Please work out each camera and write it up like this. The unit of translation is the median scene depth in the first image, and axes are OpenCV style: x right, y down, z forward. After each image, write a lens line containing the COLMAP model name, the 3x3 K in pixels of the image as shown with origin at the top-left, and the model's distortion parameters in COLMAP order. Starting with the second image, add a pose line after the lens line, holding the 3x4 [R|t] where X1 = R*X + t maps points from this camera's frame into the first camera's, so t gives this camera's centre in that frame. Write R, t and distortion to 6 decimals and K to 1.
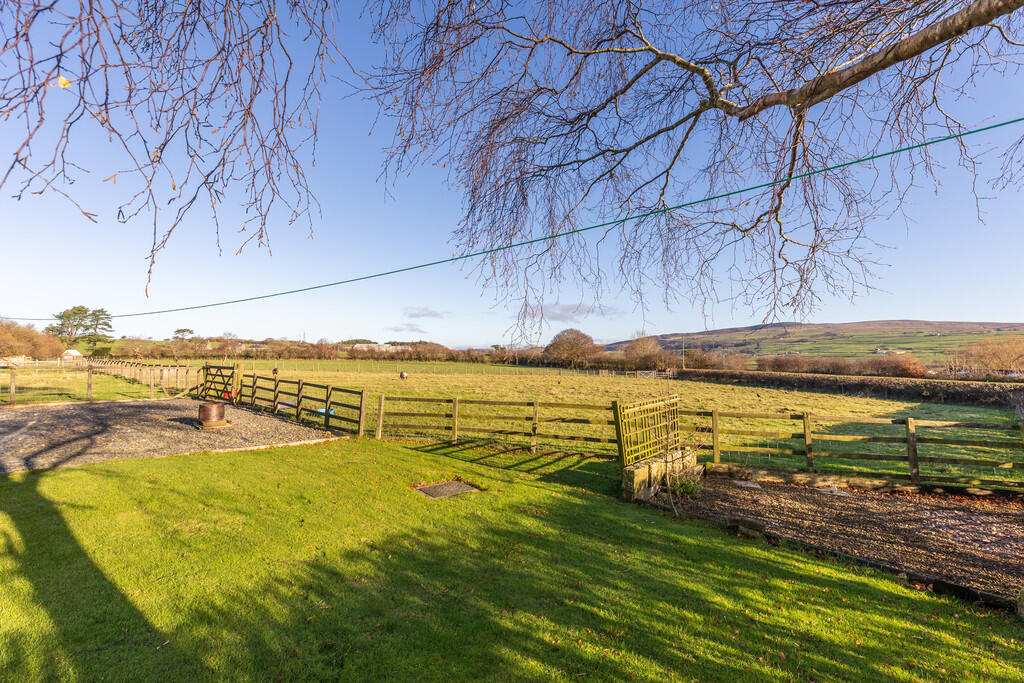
lens RADIAL K [[470.7, 0, 504.6], [0, 470.7, 346.6], [0, 0, 1]] dist [0.002541, -0.000658]
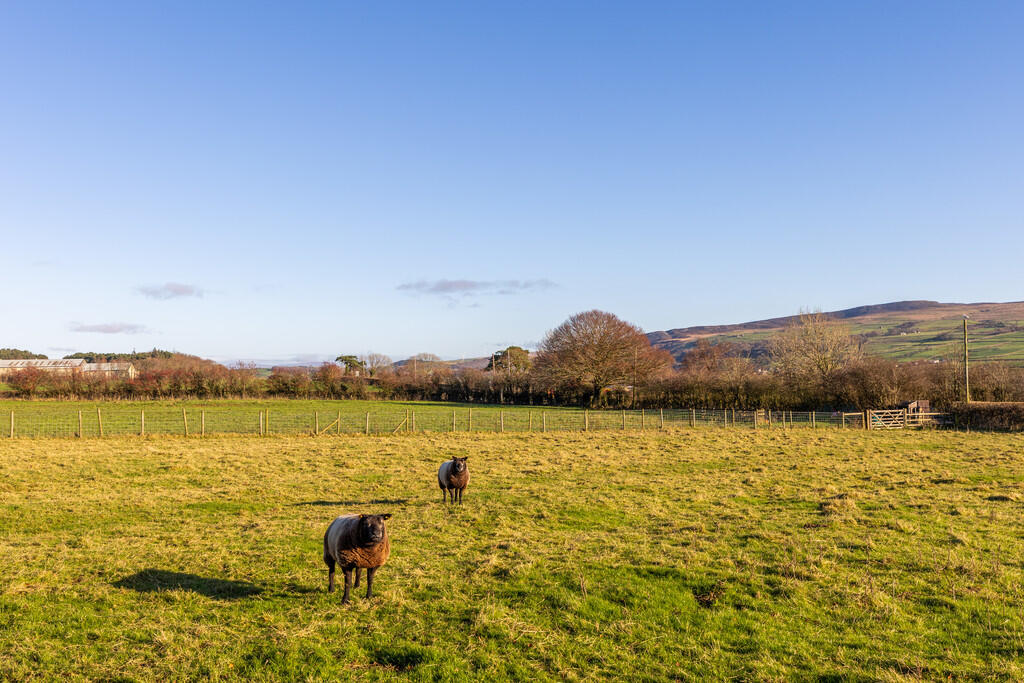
lens RADIAL K [[1018.4, 0, 515.1], [0, 1018.4, 339.8], [0, 0, 1]] dist [-0.008226, 0.000000]
pose [[0.985907, -0.014783, 0.166638, -0.056748], [0.017825, 0.999700, -0.016777, 0.000975], [-0.166341, 0.019511, 0.985875, 0.088573]]
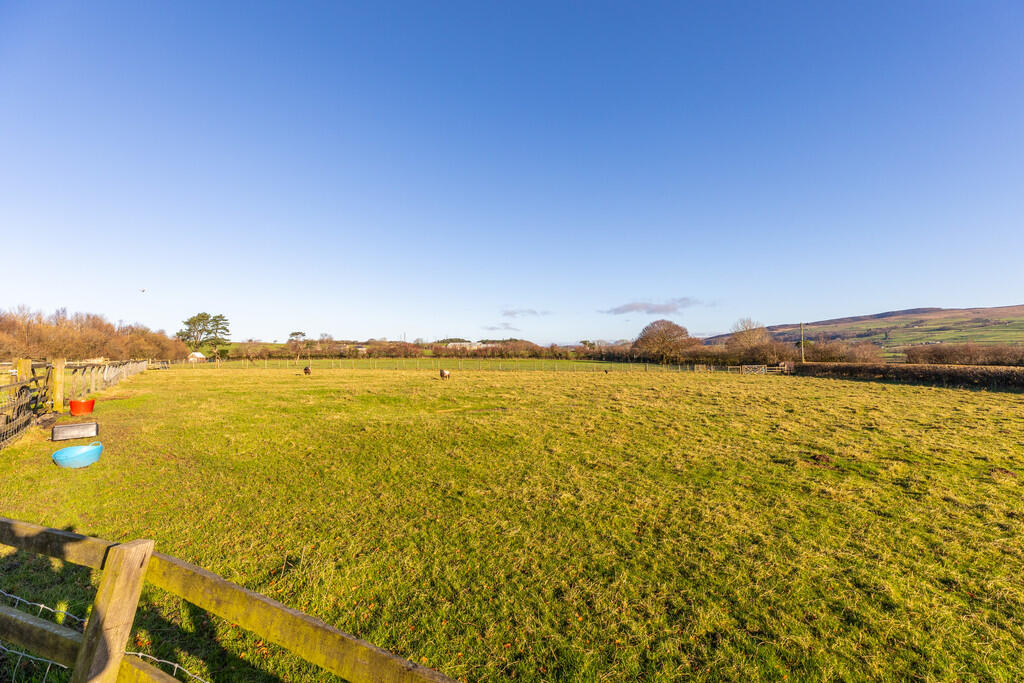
lens RADIAL K [[470.7, 0, 510.3], [0, 470.7, 340.7], [0, 0, 1]] dist [0.002541, -0.000658]
pose [[0.983710, -0.020729, -0.178561, 0.010729], [0.019725, 0.999778, -0.007398, 0.002337], [0.178675, 0.003756, 0.983901, 0.041829]]
